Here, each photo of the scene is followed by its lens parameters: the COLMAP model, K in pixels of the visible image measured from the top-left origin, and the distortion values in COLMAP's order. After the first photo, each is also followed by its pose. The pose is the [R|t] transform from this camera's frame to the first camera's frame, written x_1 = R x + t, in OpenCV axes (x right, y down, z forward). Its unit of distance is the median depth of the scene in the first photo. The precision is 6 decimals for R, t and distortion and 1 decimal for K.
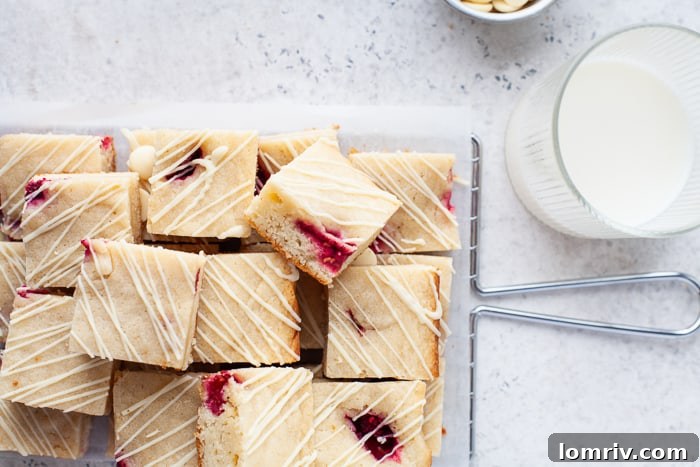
lens RADIAL K [[1105.1, 0, 350.0], [0, 1105.1, 233.5], [0, 0, 1]] dist [-0.031628, -0.195958]
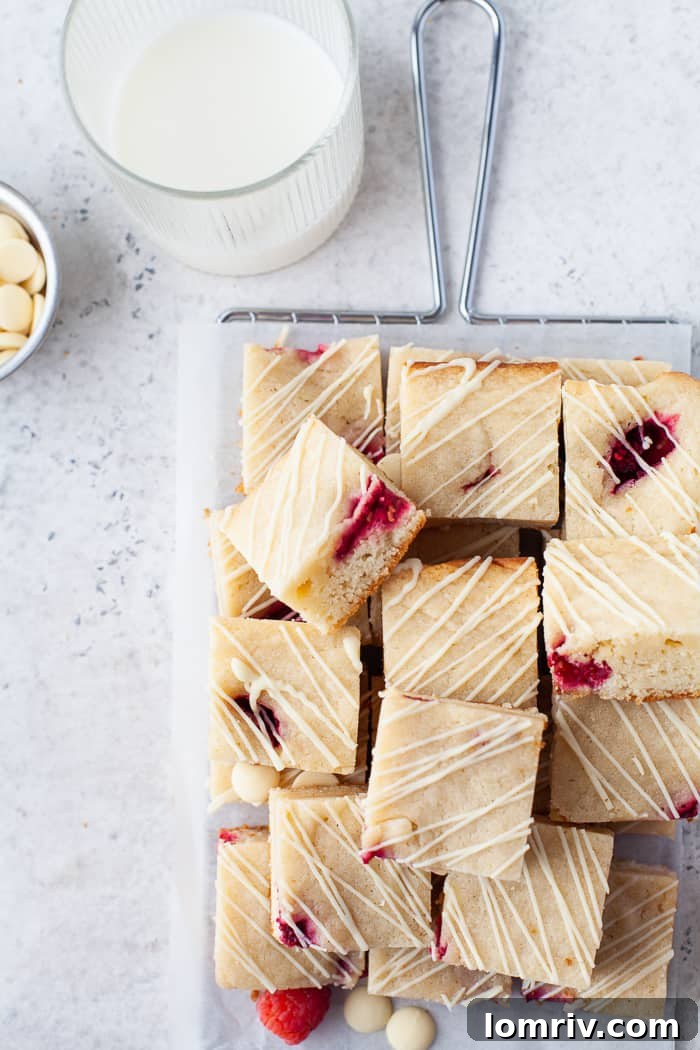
lens RADIAL K [[1657.7, 0, 350.0], [0, 1657.7, 525.0], [0, 0, 1]] dist [-0.031628, -0.195958]
pose [[-0.000963, -0.999739, 0.022815, -0.048743], [0.999799, -0.001419, -0.019997, 0.018256], [0.020025, 0.022791, 0.999540, -0.063668]]
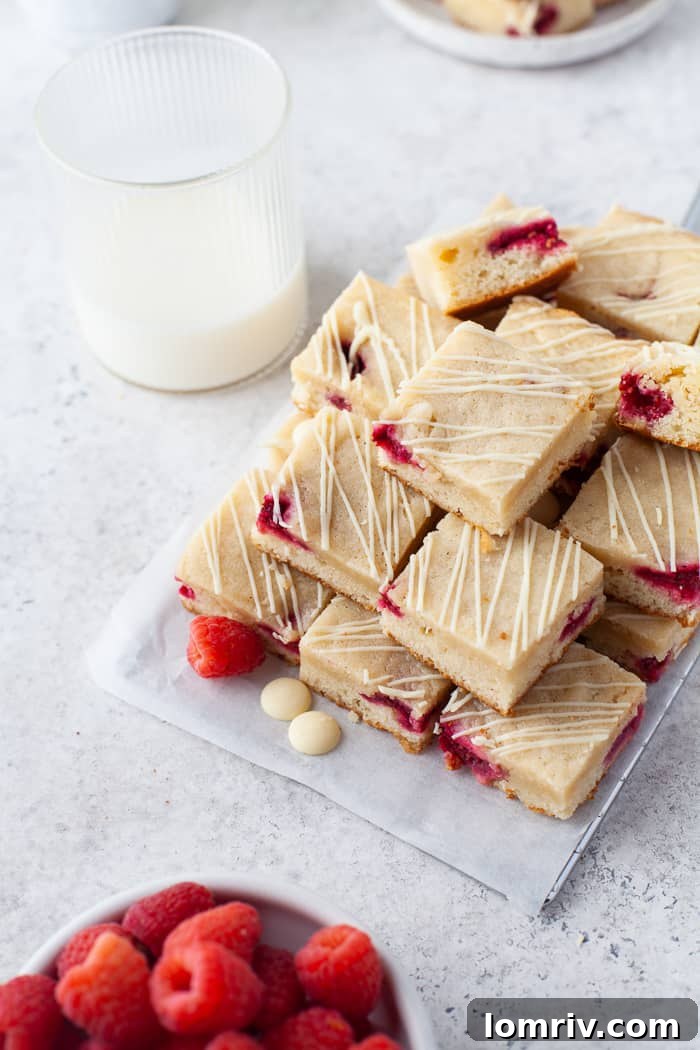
lens RADIAL K [[1657.7, 0, 350.0], [0, 1657.7, 525.0], [0, 0, 1]] dist [-0.031628, -0.195958]
pose [[0.509588, -0.718655, 0.473134, -0.769415], [0.858593, 0.388918, -0.334008, 0.361810], [0.056026, 0.576436, 0.815219, 0.140370]]
